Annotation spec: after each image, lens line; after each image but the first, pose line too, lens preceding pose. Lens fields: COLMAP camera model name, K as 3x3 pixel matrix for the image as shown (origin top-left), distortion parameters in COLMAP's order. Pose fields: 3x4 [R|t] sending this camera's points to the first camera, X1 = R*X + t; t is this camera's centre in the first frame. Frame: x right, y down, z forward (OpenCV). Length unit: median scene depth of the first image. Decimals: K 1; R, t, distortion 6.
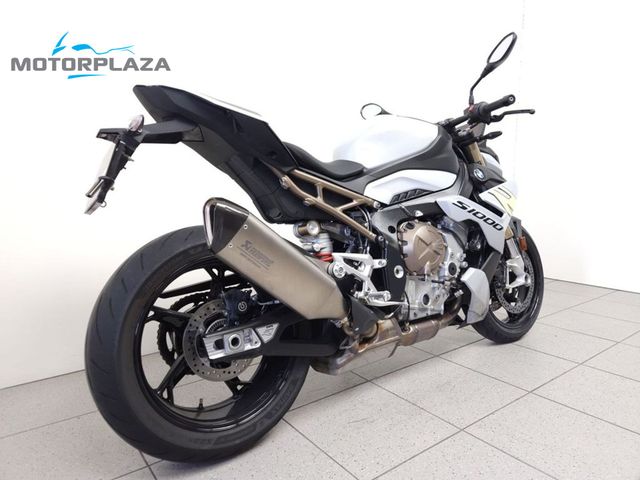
lens RADIAL K [[433.8, 0, 320.0], [0, 433.8, 240.0], [0, 0, 1]] dist [0.084508, -0.079812]
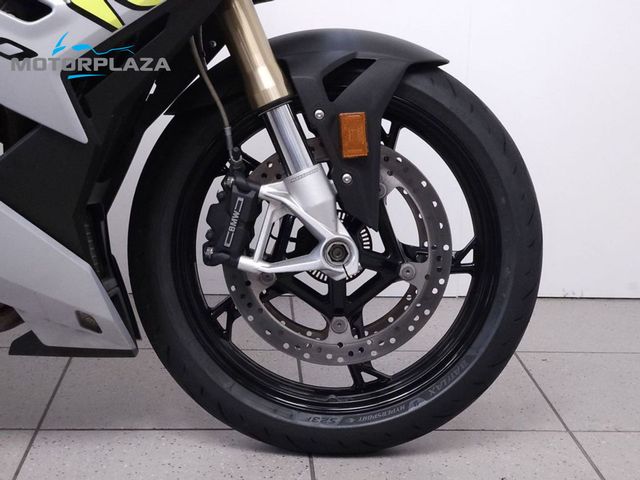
lens RADIAL K [[1246.8, 0, 320.0], [0, 1246.8, 240.0], [0, 0, 1]] dist [-0.352791, 3.618986]
pose [[0.832030, 0.139143, -0.536996, 1.340694], [-0.096435, 0.989572, 0.106993, -0.012413], [0.546284, -0.037237, 0.836772, 0.437026]]
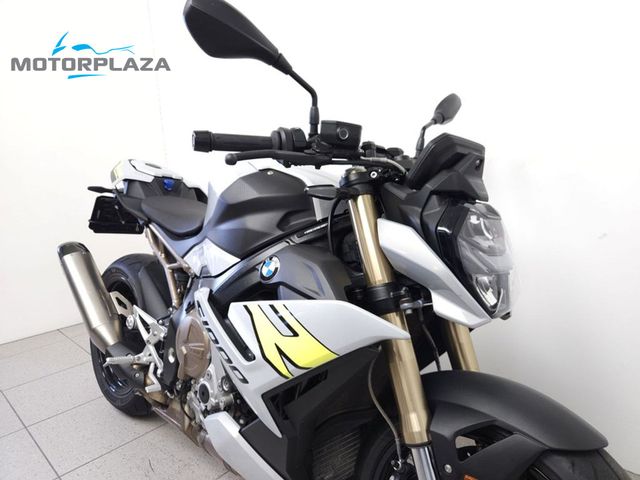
lens RADIAL K [[433.8, 0, 320.0], [0, 433.8, 240.0], [0, 0, 1]] dist [0.084508, -0.079812]
pose [[0.159518, 0.196195, -0.967503, 1.097415], [-0.081588, 0.979319, 0.185140, -0.358654], [0.983818, 0.049404, 0.172226, 1.213666]]
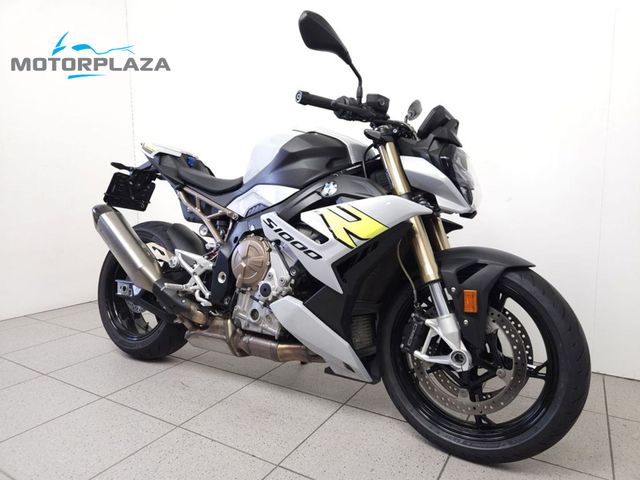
lens RADIAL K [[433.8, 0, 320.0], [0, 433.8, 240.0], [0, 0, 1]] dist [0.084508, -0.079812]
pose [[0.370481, 0.107134, -0.922641, 1.385714], [-0.113615, 0.991094, 0.069461, -0.136977], [0.921865, 0.079092, 0.379353, 0.862956]]
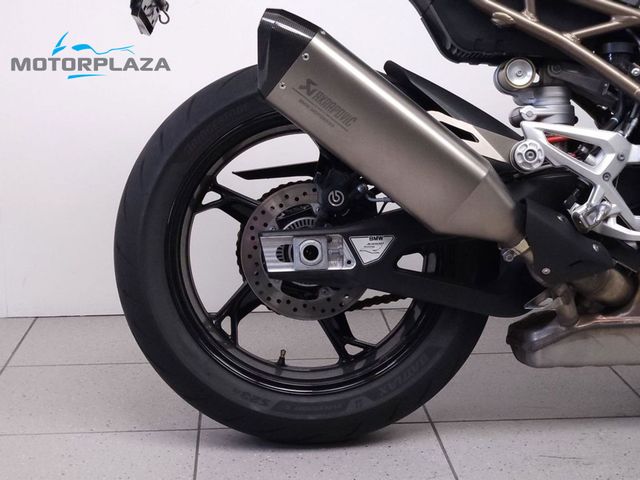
lens RADIAL K [[1246.8, 0, 320.0], [0, 1246.8, 240.0], [0, 0, 1]] dist [-0.352791, 3.618986]
pose [[0.838984, 0.109393, -0.533047, 0.599046], [-0.065732, 0.992785, 0.100283, 0.037045], [0.540172, -0.049098, 0.840121, -0.350560]]
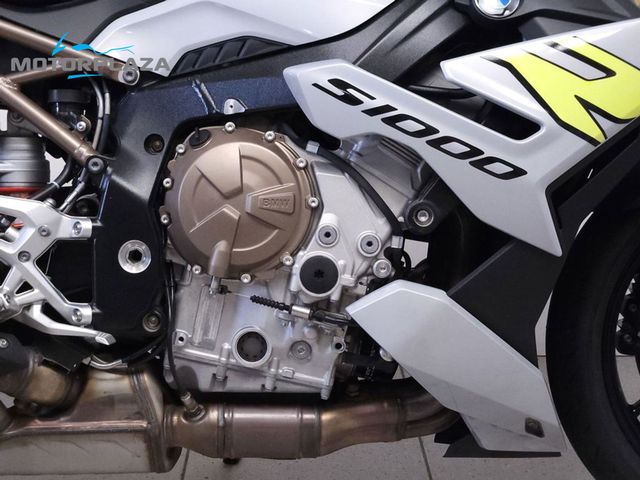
lens RADIAL K [[1246.8, 0, 320.0], [0, 1246.8, 240.0], [0, 0, 1]] dist [-0.352791, 3.618986]
pose [[0.810125, 0.139542, -0.569408, 0.996040], [-0.079697, 0.988457, 0.128848, -0.100988], [0.580814, -0.059003, 0.811895, 0.235261]]
